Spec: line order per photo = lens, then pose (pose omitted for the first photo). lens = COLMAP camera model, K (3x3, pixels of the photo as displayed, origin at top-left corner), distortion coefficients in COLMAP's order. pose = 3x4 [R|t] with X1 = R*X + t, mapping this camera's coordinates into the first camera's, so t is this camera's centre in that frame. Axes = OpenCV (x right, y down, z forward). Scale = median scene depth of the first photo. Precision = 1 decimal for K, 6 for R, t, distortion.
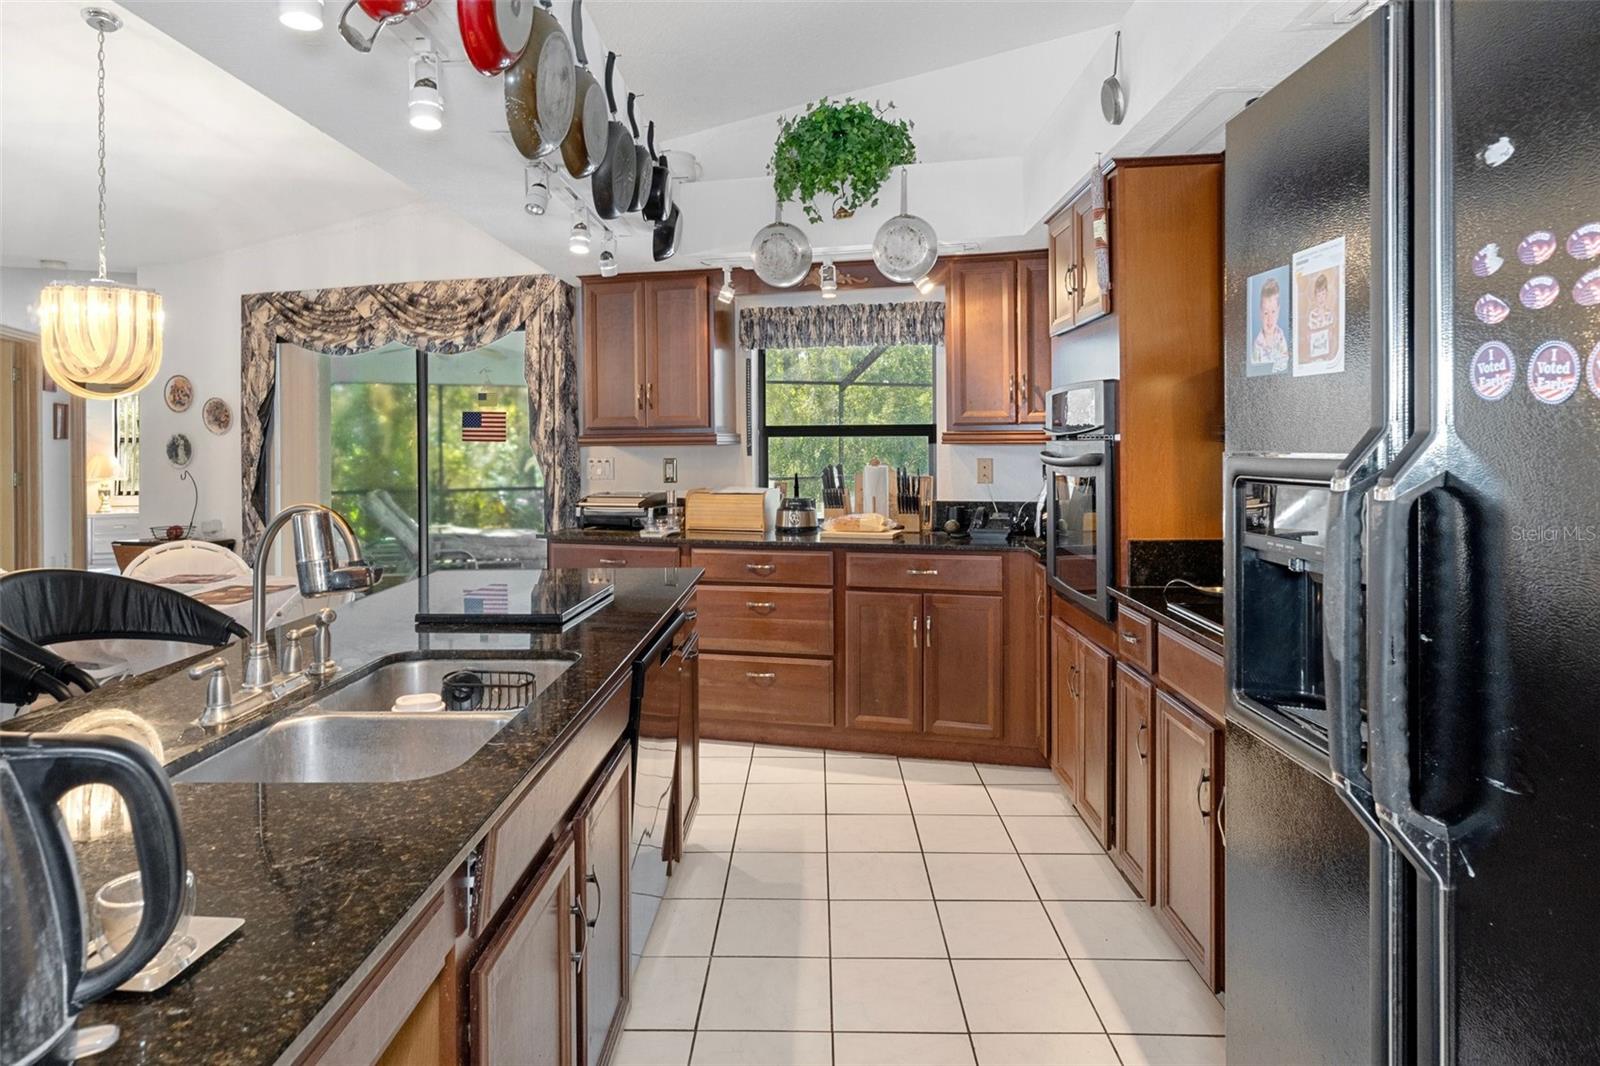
lens RADIAL K [[932.8, 0, 792.9], [0, 932.8, 443.4], [0, 0, 1]] dist [-0.000825, 0.000110]
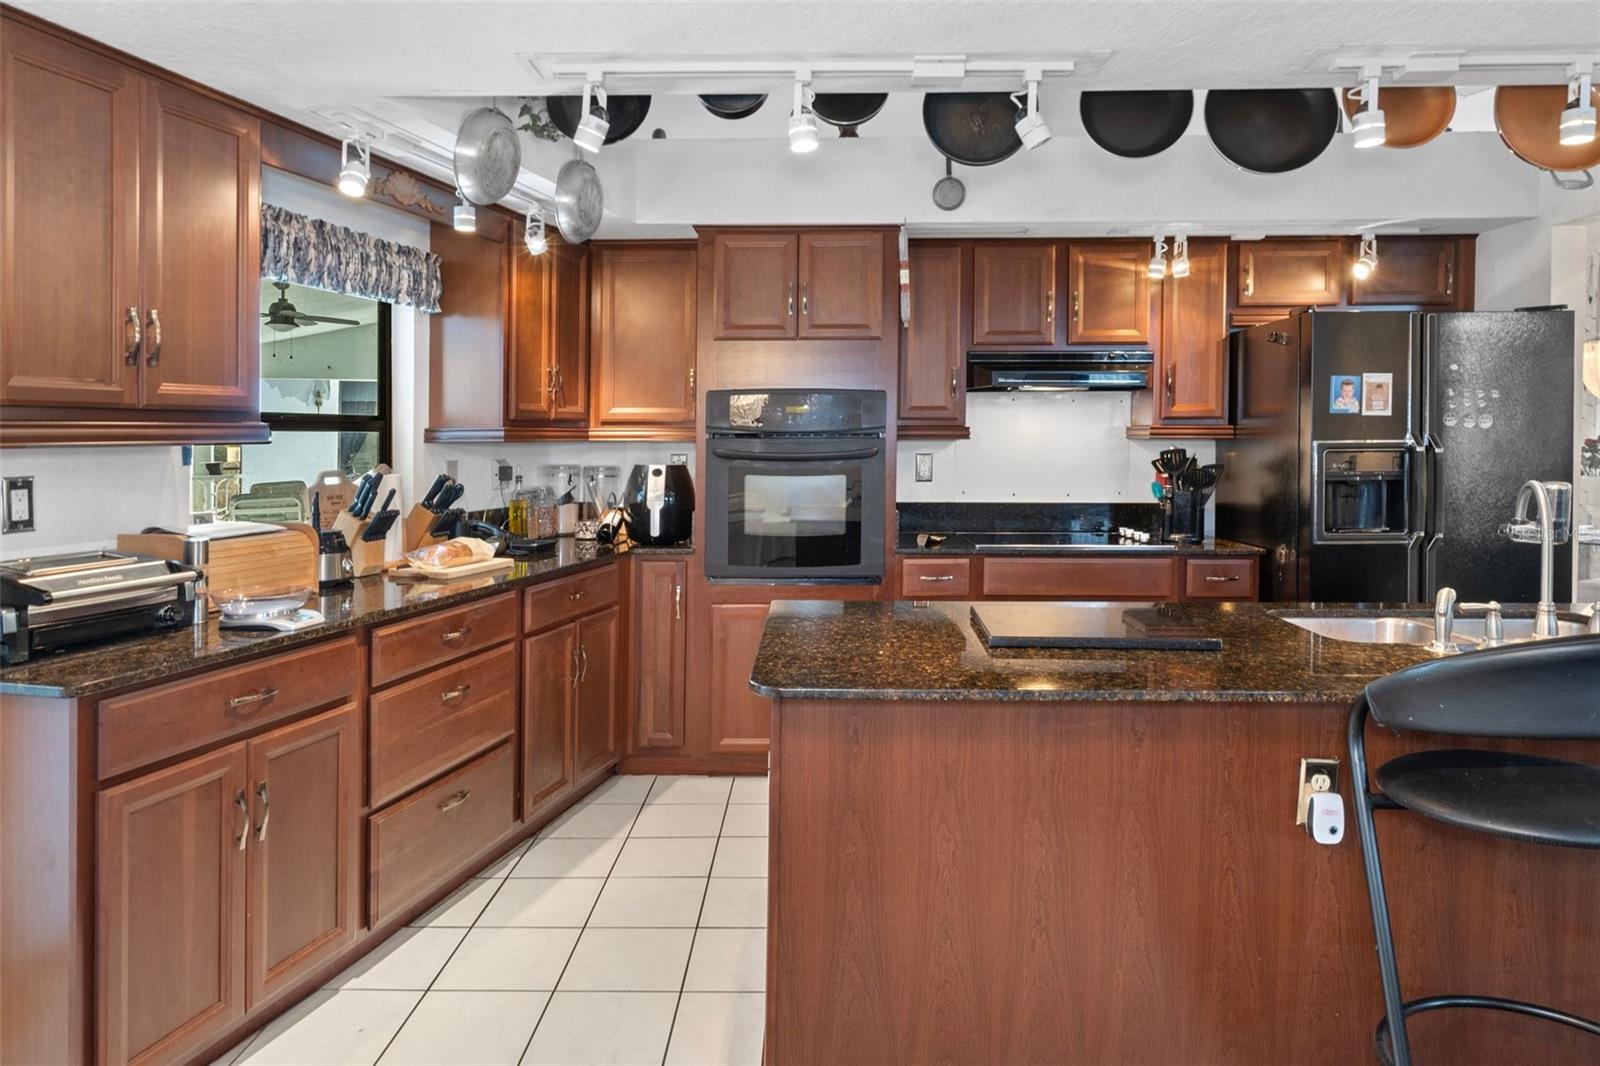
lens RADIAL K [[999.9, 0, 804.6], [0, 999.9, 437.2], [0, 0, 1]] dist [0.003290, -0.000446]
pose [[-0.000900, 0.005331, 0.999985, -0.601774], [0.004301, 0.999977, -0.005327, 0.001788], [-0.999990, 0.004297, -0.000923, 0.635634]]
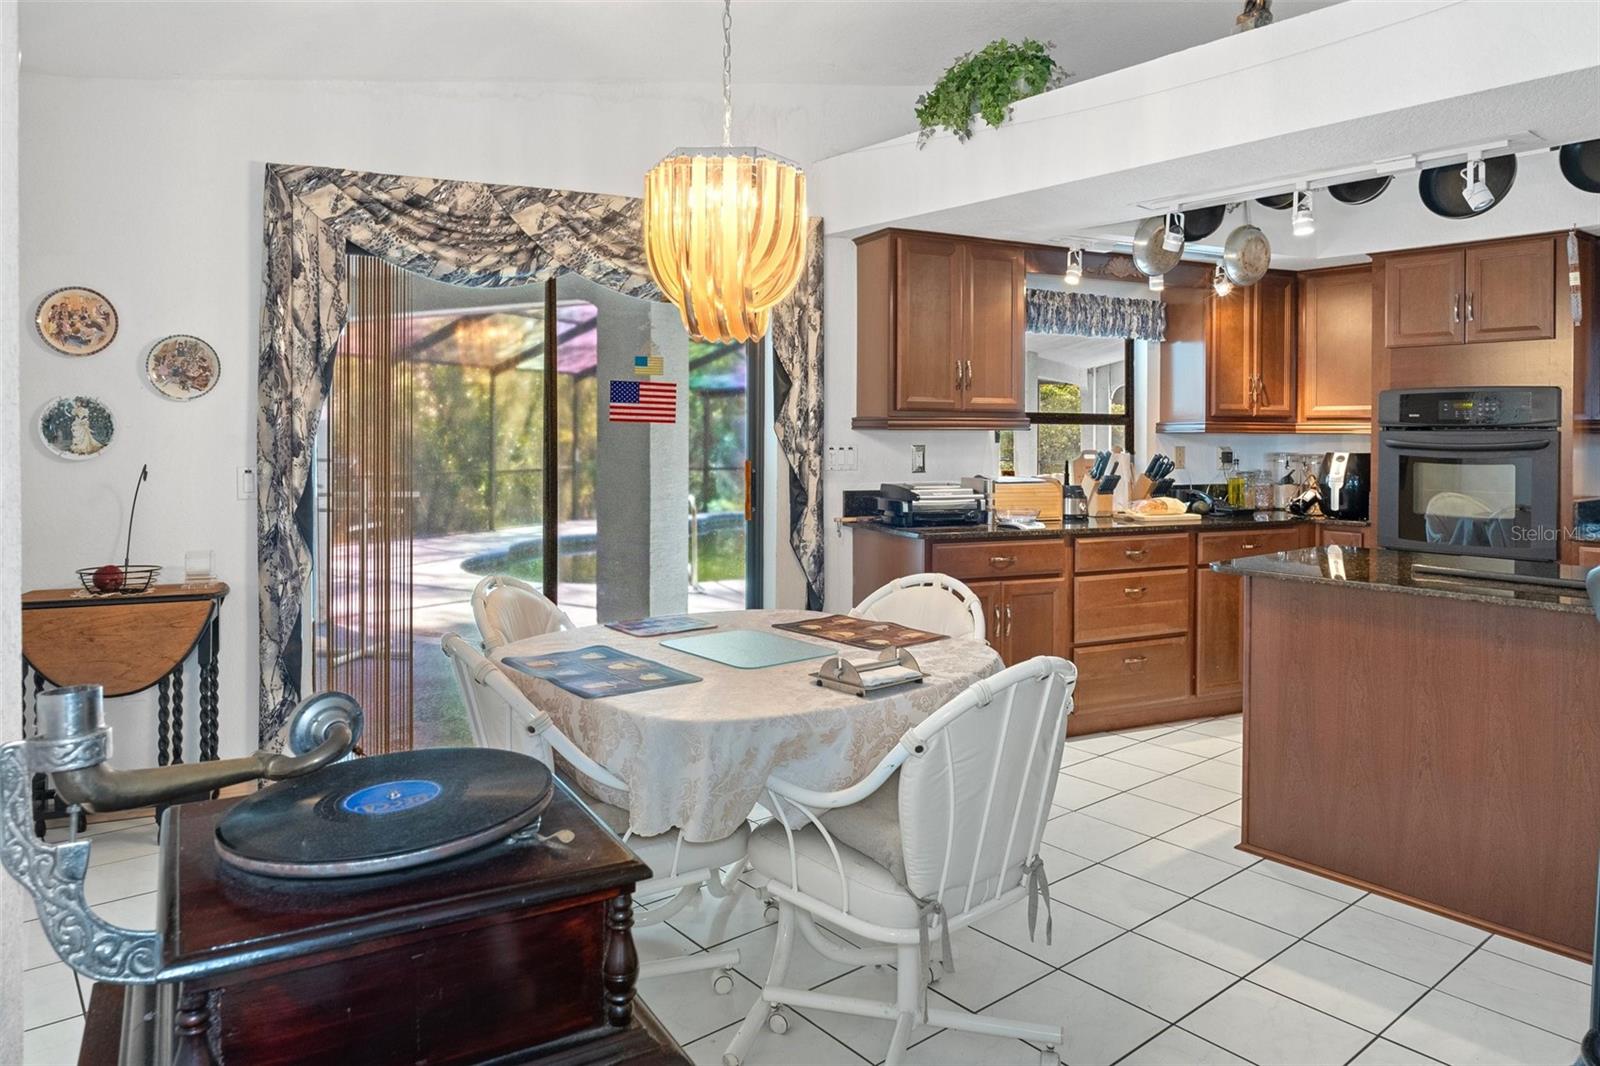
lens RADIAL K [[1044.8, 0, 800.9], [0, 1044.8, 446.4], [0, 0, 1]] dist [0.000922, -0.001401]
pose [[0.754612, 0.004321, 0.656157, -0.872022], [-0.009809, 0.999941, 0.004695, 0.013820], [-0.656098, -0.009979, 0.754610, 0.324404]]
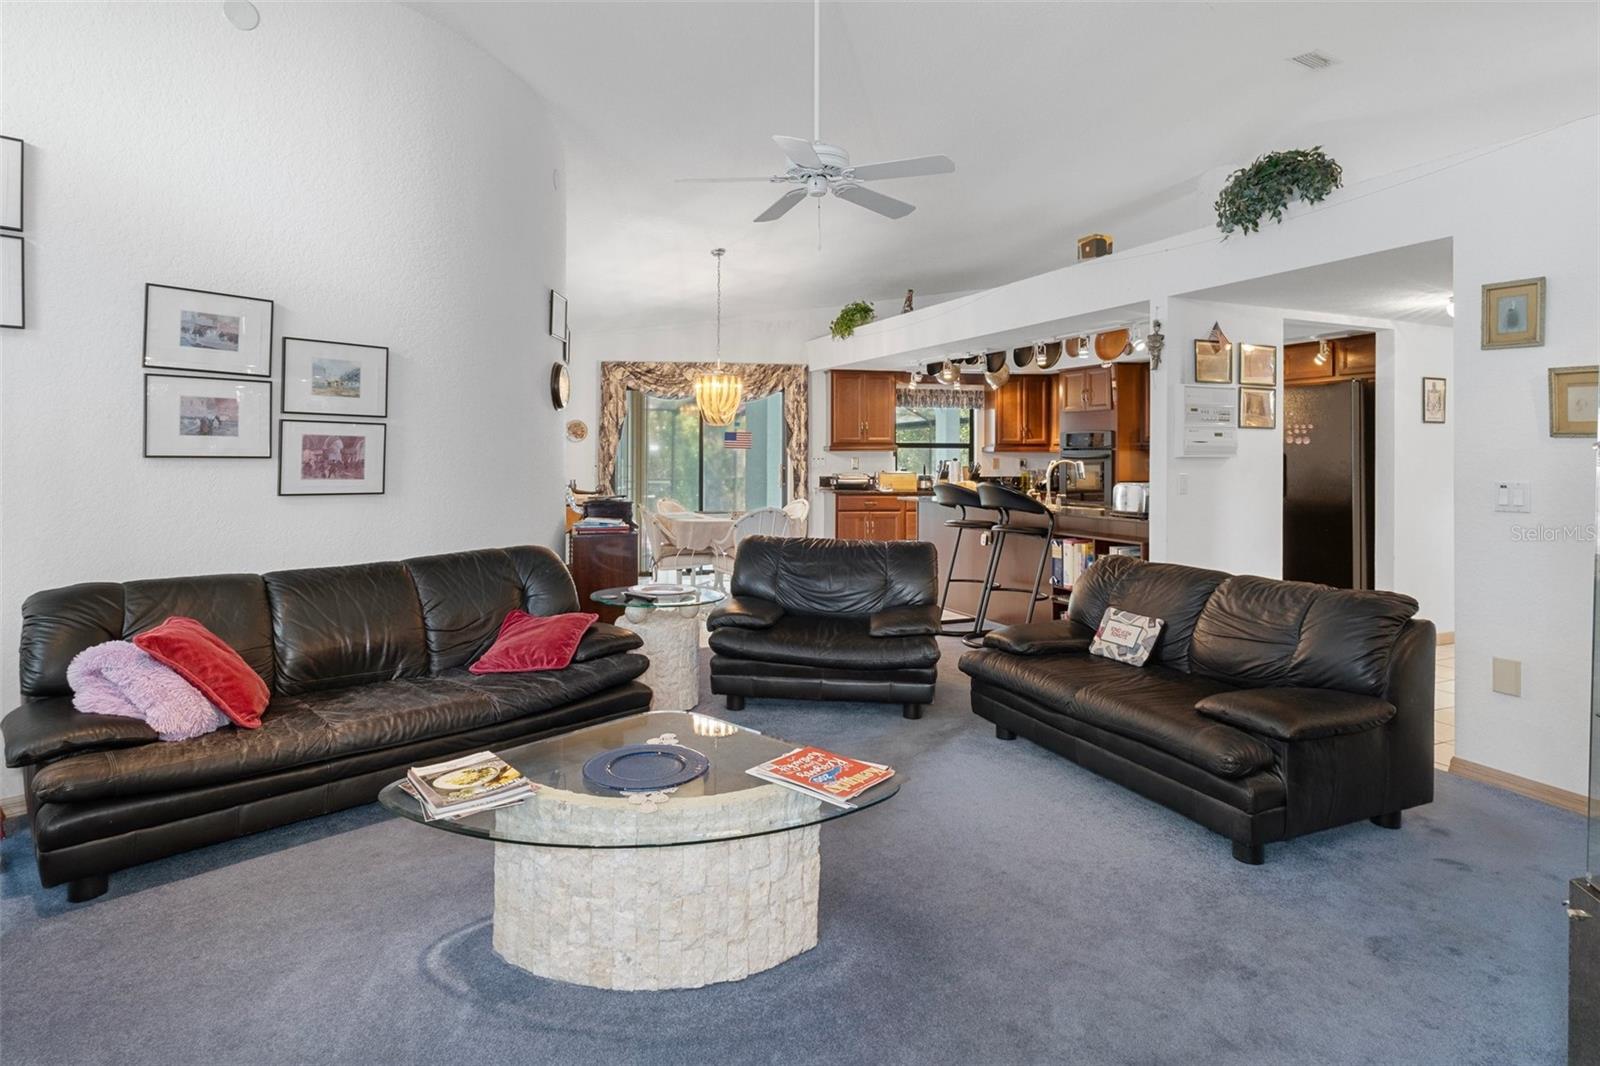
lens RADIAL K [[845.7, 0, 794.2], [0, 845.7, 453.7], [0, 0, 1]] dist [-0.000554, 0.000141]
pose [[0.902371, 0.011122, 0.430817, -1.070799], [-0.008678, 0.999933, -0.007639, 0.023464], [-0.430874, 0.003155, 0.902407, -0.643635]]
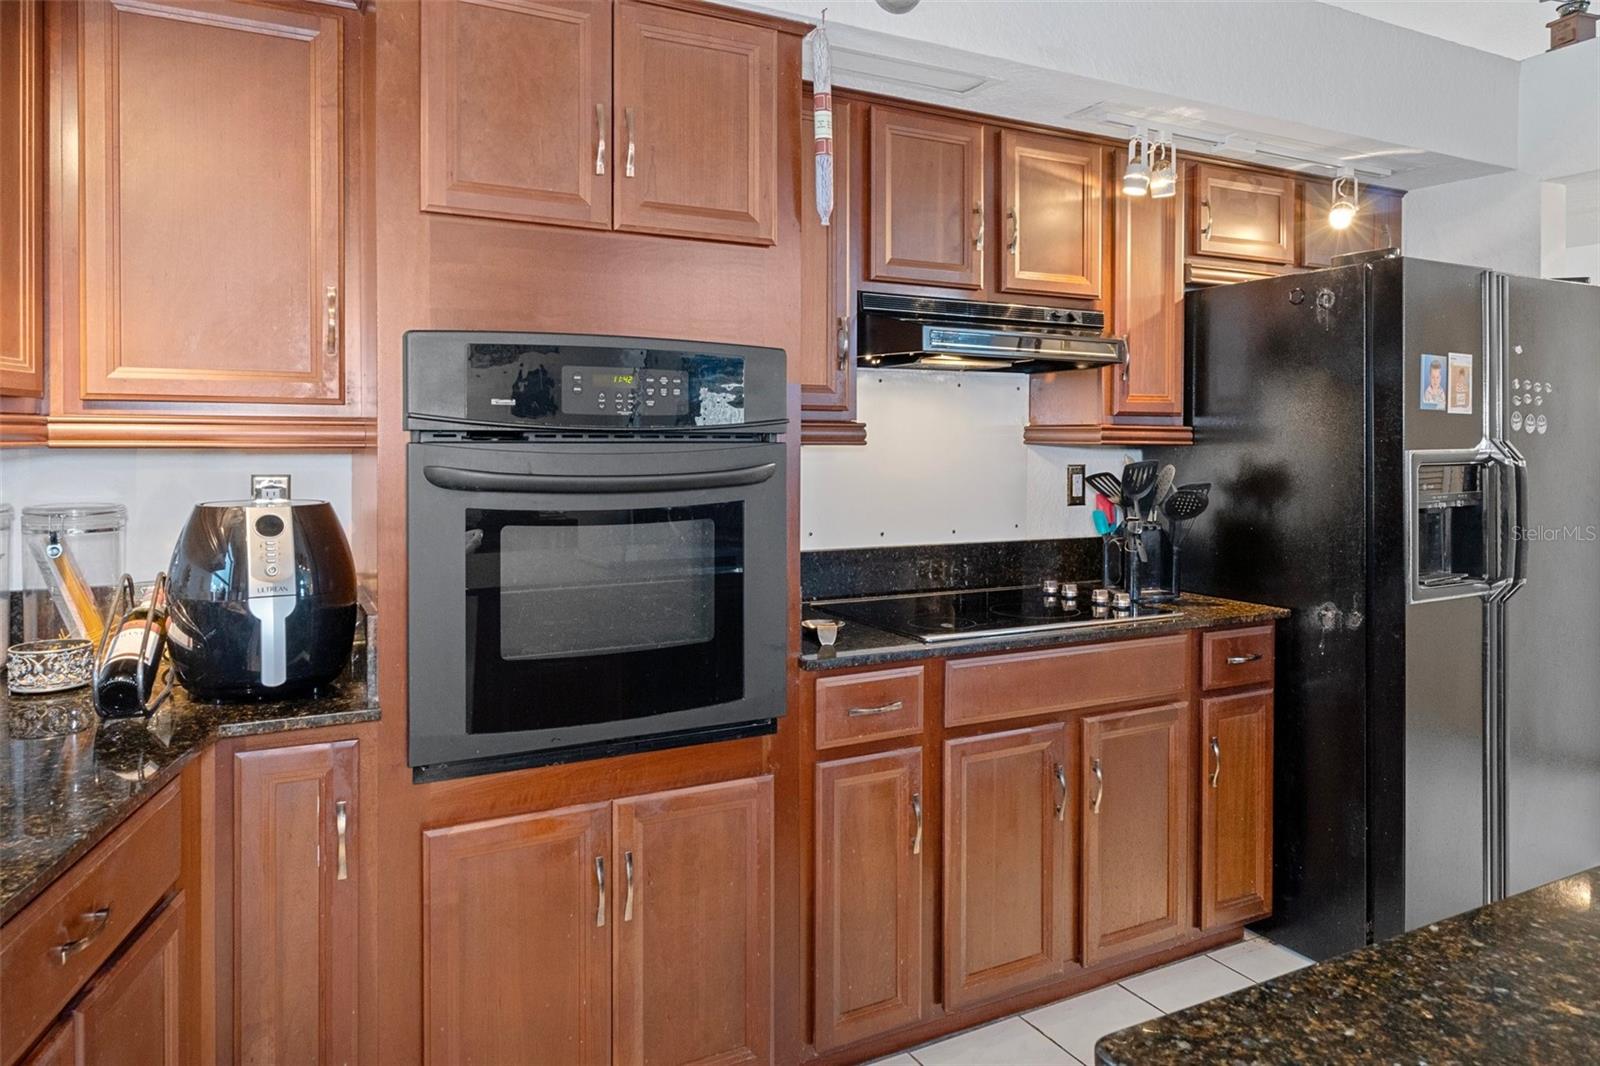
lens RADIAL K [[1044.8, 0, 800.9], [0, 1044.8, 446.4], [0, 0, 1]] dist [0.000922, -0.001401]
pose [[-0.485216, -0.003683, 0.874386, -0.177580], [-0.000050, 0.999991, 0.004185, -0.001826], [-0.874394, 0.001987, -0.485212, 0.769002]]
